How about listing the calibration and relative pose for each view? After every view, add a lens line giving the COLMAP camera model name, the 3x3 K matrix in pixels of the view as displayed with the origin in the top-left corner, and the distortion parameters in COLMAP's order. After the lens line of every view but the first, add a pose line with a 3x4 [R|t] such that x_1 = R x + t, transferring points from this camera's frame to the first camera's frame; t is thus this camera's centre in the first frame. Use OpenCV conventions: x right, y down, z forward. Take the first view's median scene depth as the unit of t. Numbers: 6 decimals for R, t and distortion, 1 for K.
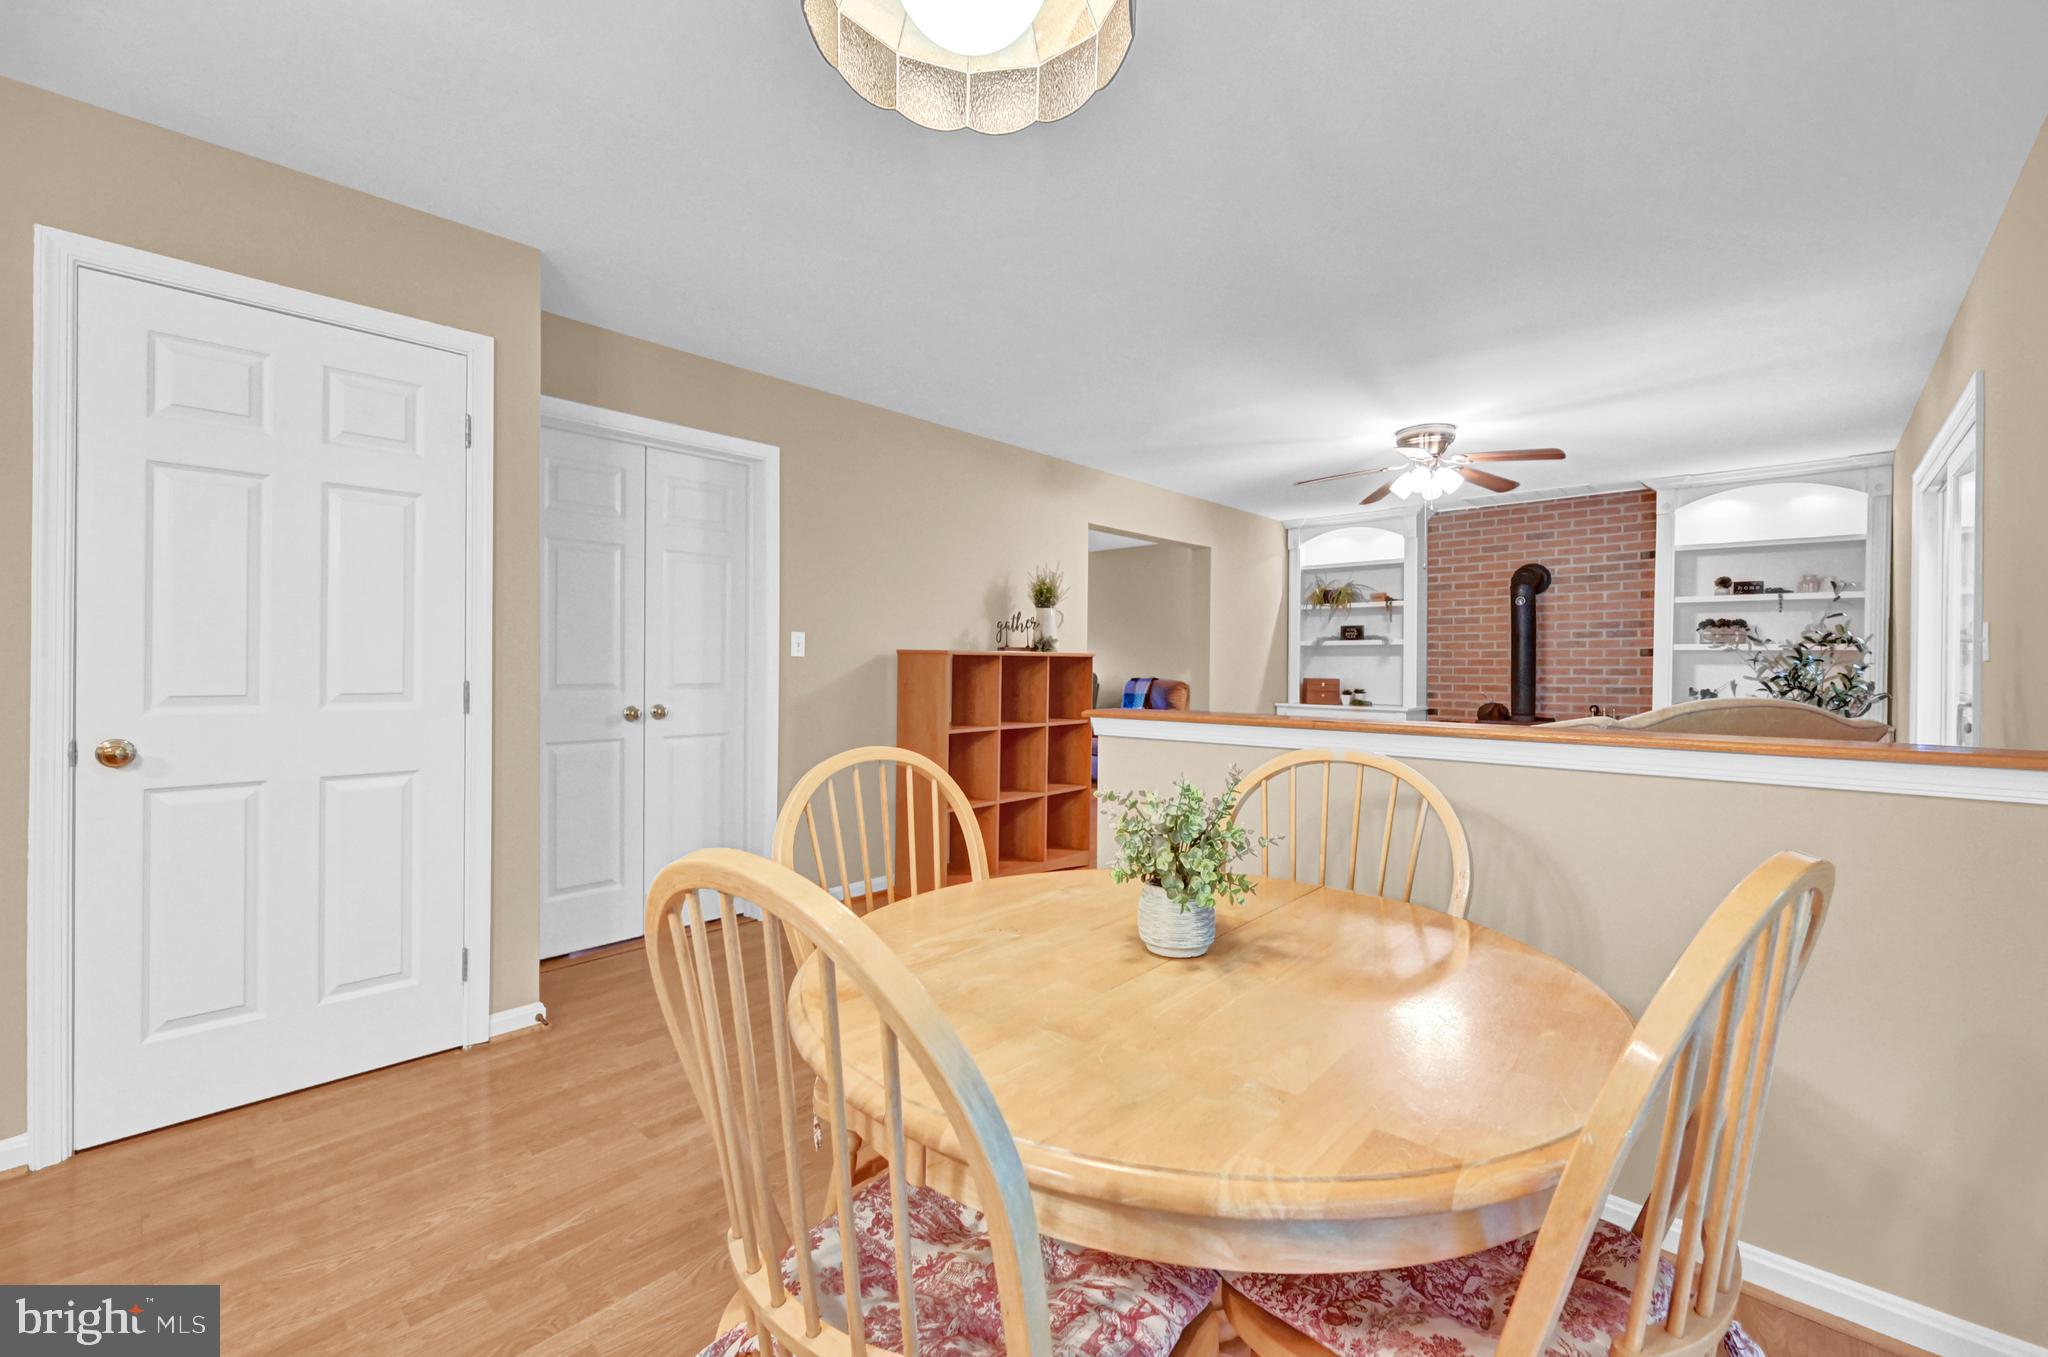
lens RADIAL K [[838.1, 0, 1018.8], [0, 838.1, 664.8], [0, 0, 1]] dist [0.001827, -0.000157]
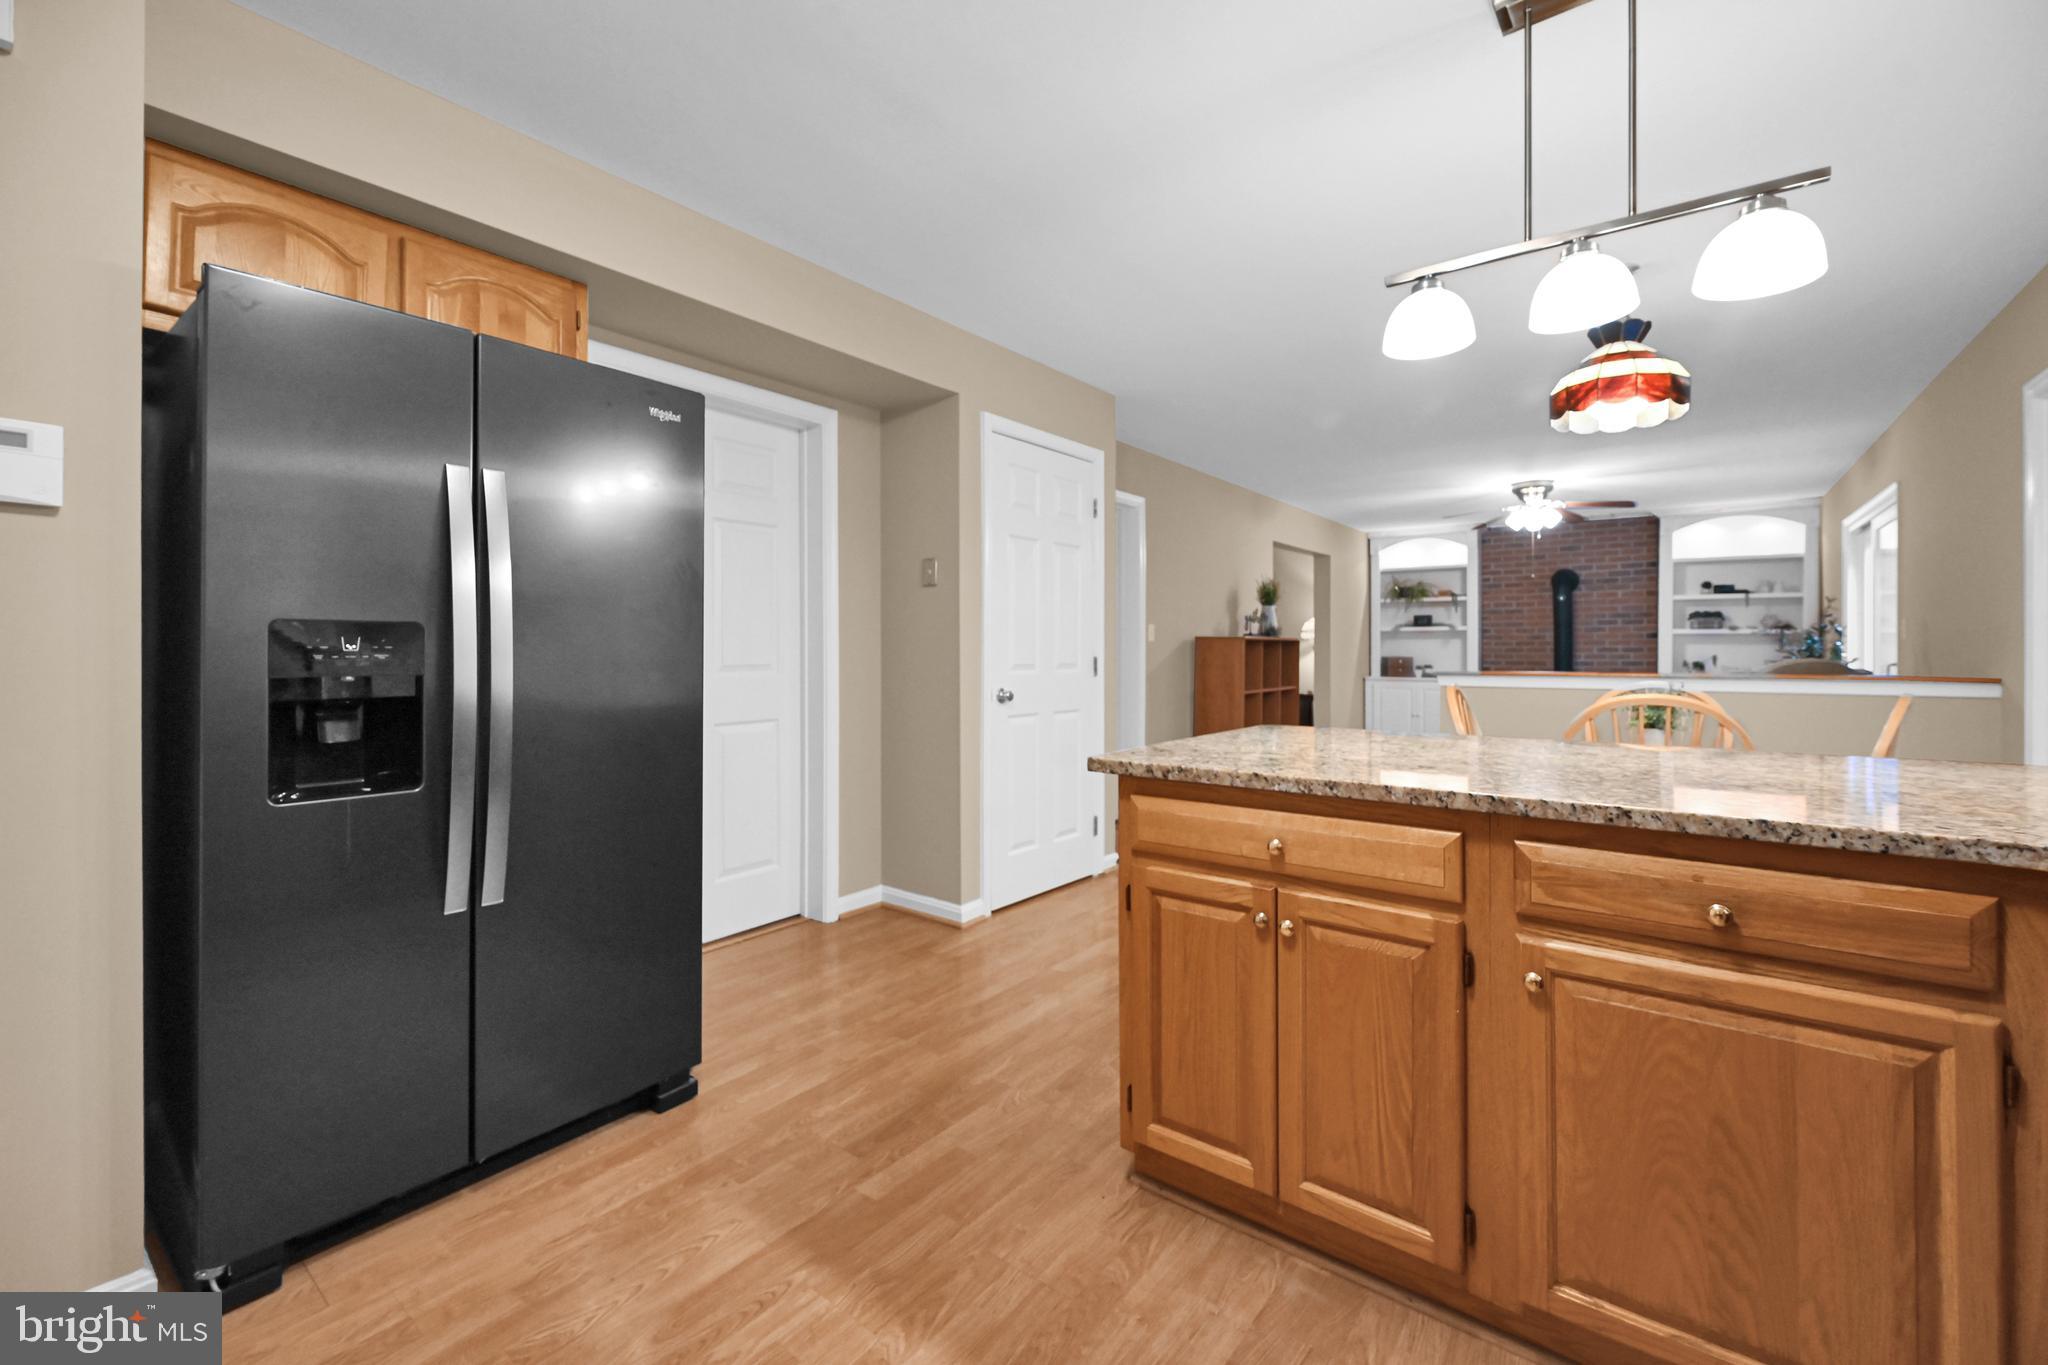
lens RADIAL K [[838.6, 0, 1030.6], [0, 838.6, 648.6], [0, 0, 1]] dist [-0.001971, -0.000134]
pose [[0.995796, -0.005634, 0.091427, -0.365155], [0.005623, 0.999984, 0.000376, 0.000525], [-0.091427, 0.000140, 0.995812, -0.255068]]
